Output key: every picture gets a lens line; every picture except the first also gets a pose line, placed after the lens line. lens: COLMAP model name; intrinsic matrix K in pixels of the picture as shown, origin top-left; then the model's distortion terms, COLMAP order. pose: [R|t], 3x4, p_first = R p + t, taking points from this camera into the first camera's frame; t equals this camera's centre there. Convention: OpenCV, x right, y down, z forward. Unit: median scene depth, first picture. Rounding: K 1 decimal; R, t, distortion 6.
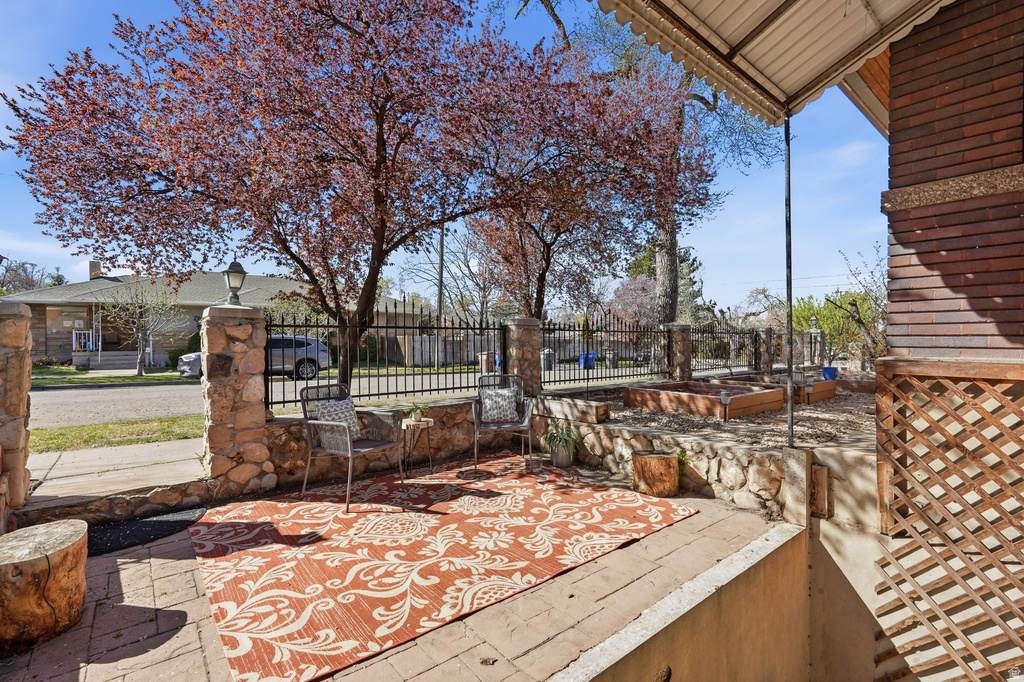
lens RADIAL K [[461.5, 0, 517.0], [0, 461.5, 336.3], [0, 0, 1]] dist [-0.010005, 0.004769]
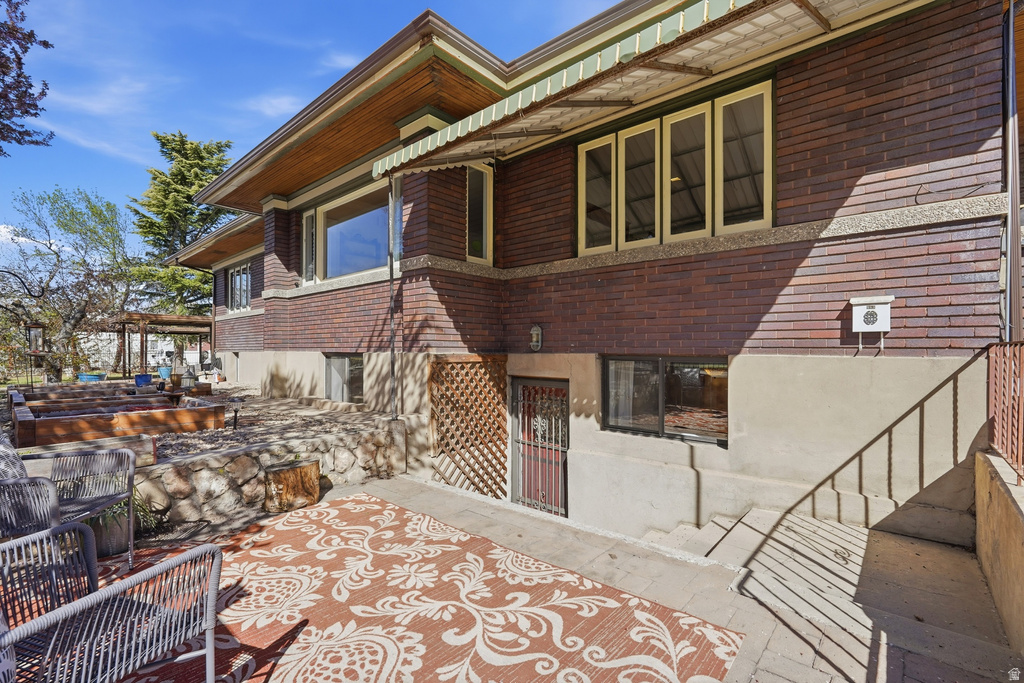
lens RADIAL K [[461.5, 0, 514.3], [0, 461.5, 349.1], [0, 0, 1]] dist [-0.010005, 0.004769]
pose [[-0.156488, 0.008477, 0.987643, -0.829466], [-0.004162, 0.999949, -0.009242, 0.043376], [-0.987671, -0.005557, -0.156445, 0.883455]]
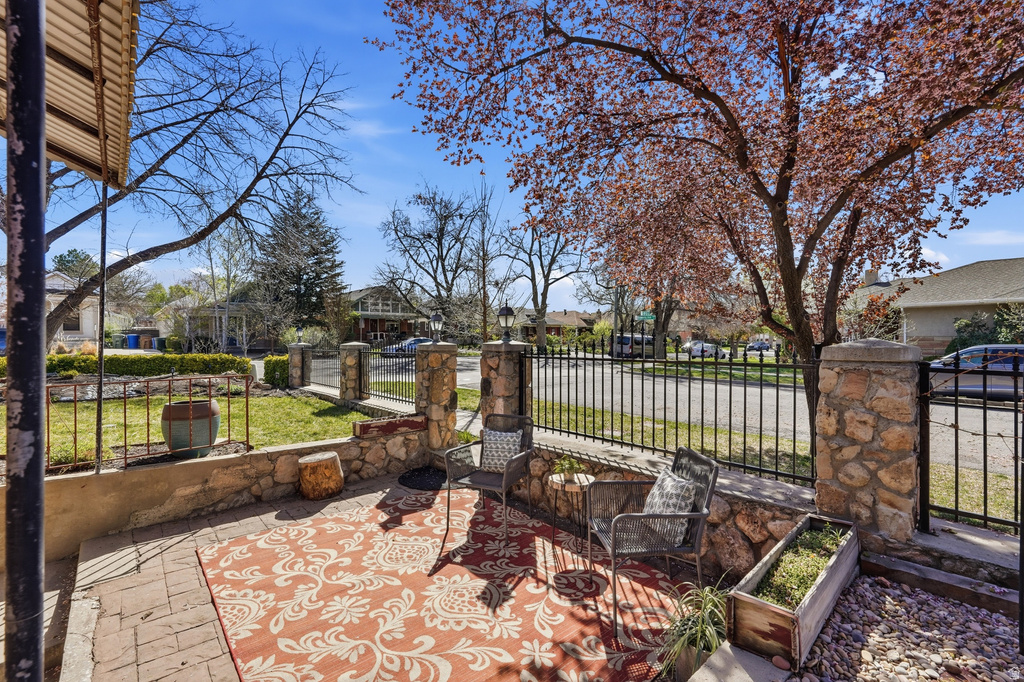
lens RADIAL K [[461.5, 0, 511.2], [0, 461.5, 341.7], [0, 0, 1]] dist [-0.010005, 0.004769]
pose [[0.027382, 0.008085, -0.999592, 0.802143], [0.007644, 0.999936, 0.008298, -0.086253], [0.999596, -0.007868, 0.027318, 1.213101]]
